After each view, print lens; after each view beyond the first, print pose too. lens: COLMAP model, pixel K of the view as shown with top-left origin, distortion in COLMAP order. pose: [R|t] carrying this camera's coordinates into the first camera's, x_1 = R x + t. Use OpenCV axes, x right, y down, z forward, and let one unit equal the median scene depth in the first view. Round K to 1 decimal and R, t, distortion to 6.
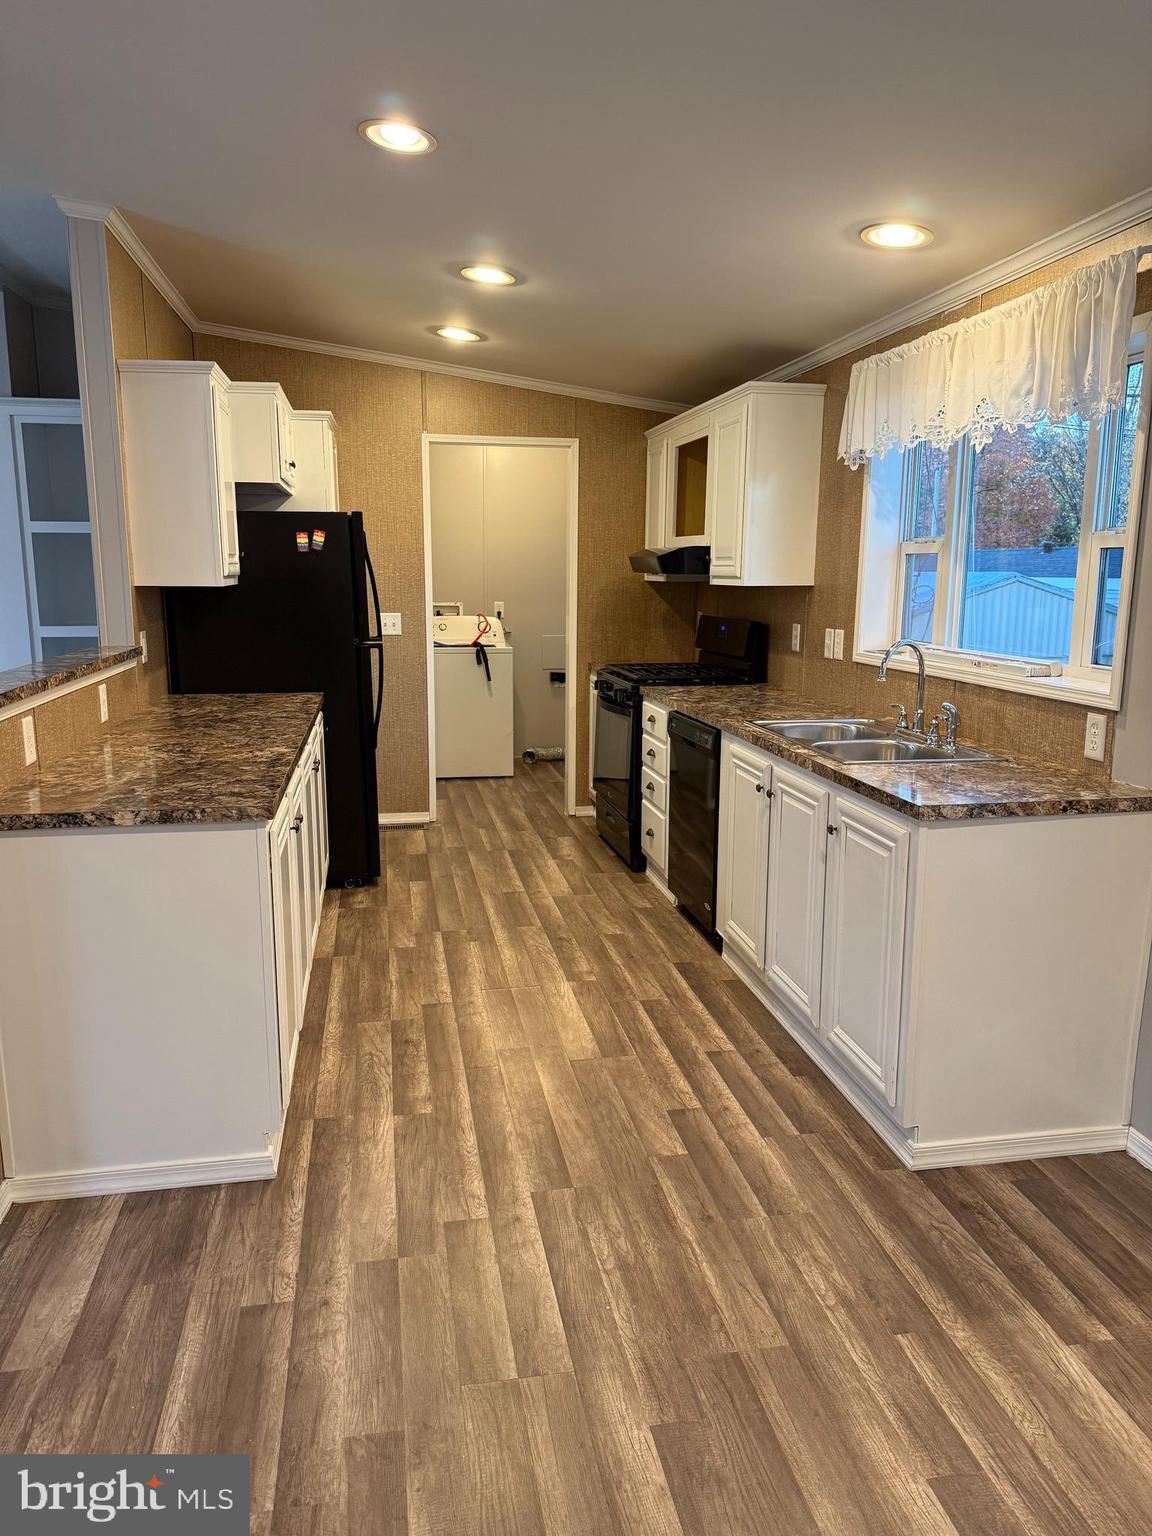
lens RADIAL K [[1066.5, 0, 571.7], [0, 1066.5, 763.8], [0, 0, 1]] dist [0.051909, -0.069729]
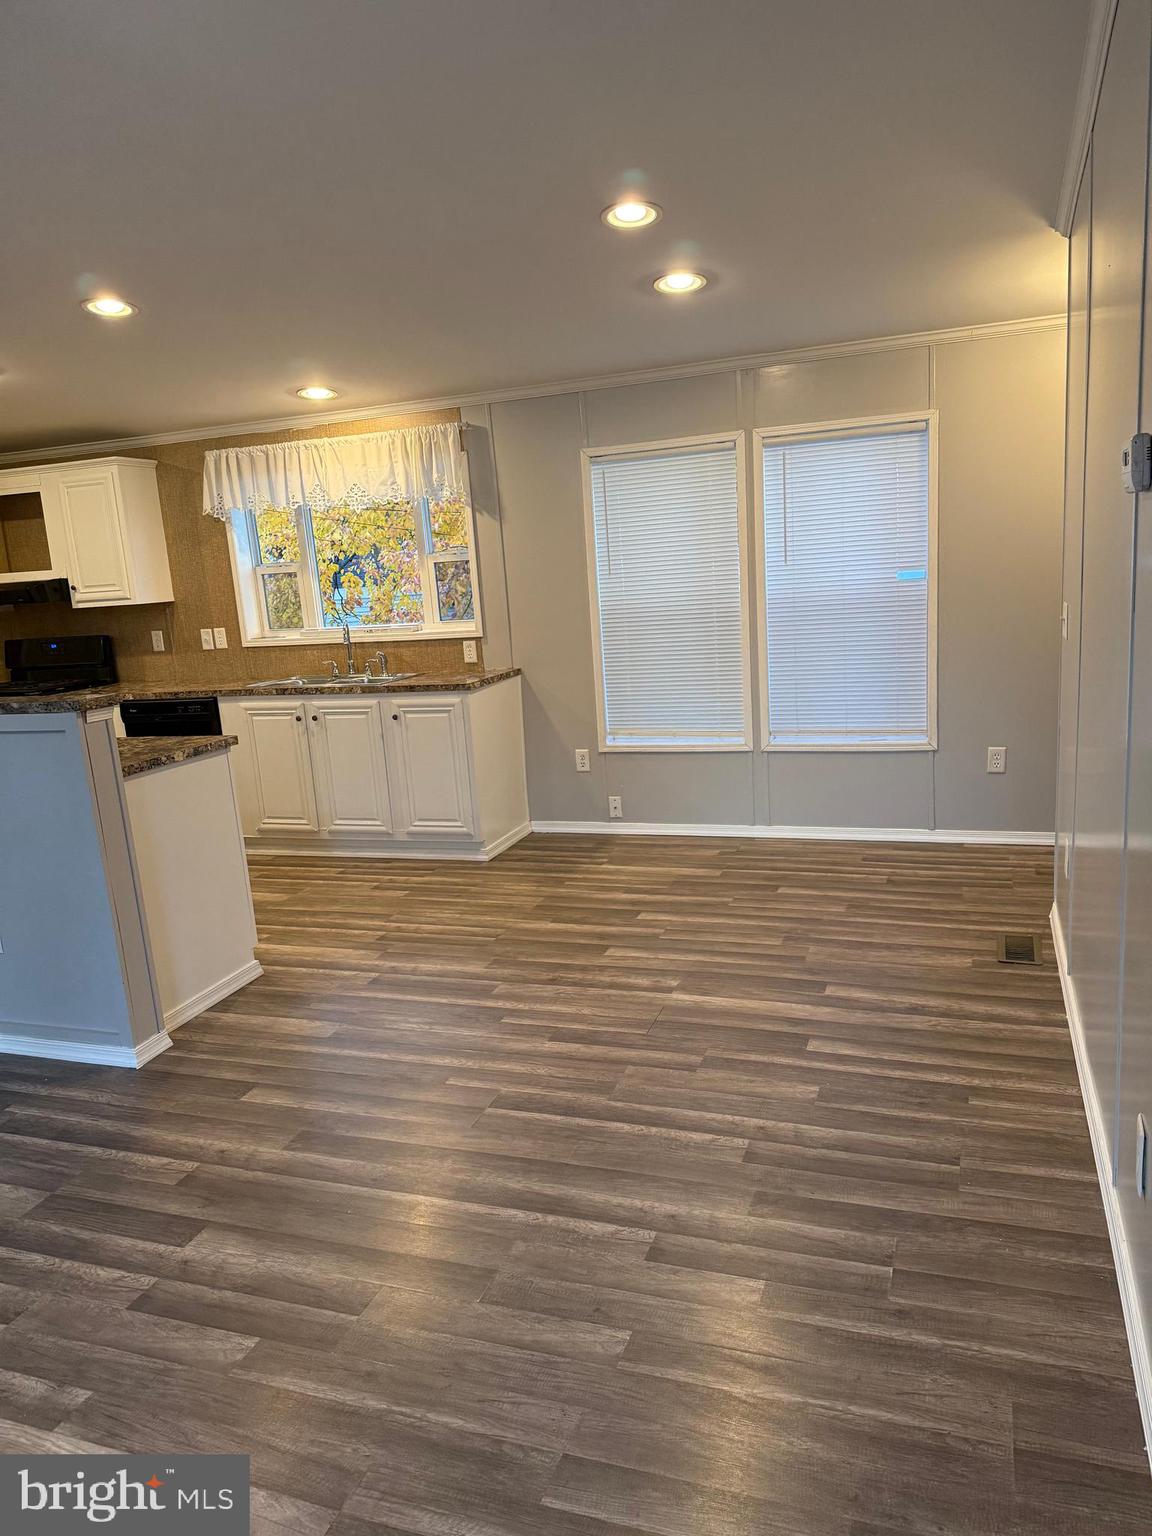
lens RADIAL K [[1066.5, 0, 586.2], [0, 1066.5, 775.9], [0, 0, 1]] dist [0.051909, -0.069729]
pose [[0.492693, -0.207152, 0.845187, -1.213431], [0.221687, 0.969086, 0.108290, 0.034226], [-0.841492, 0.134013, 0.523385, -0.245311]]
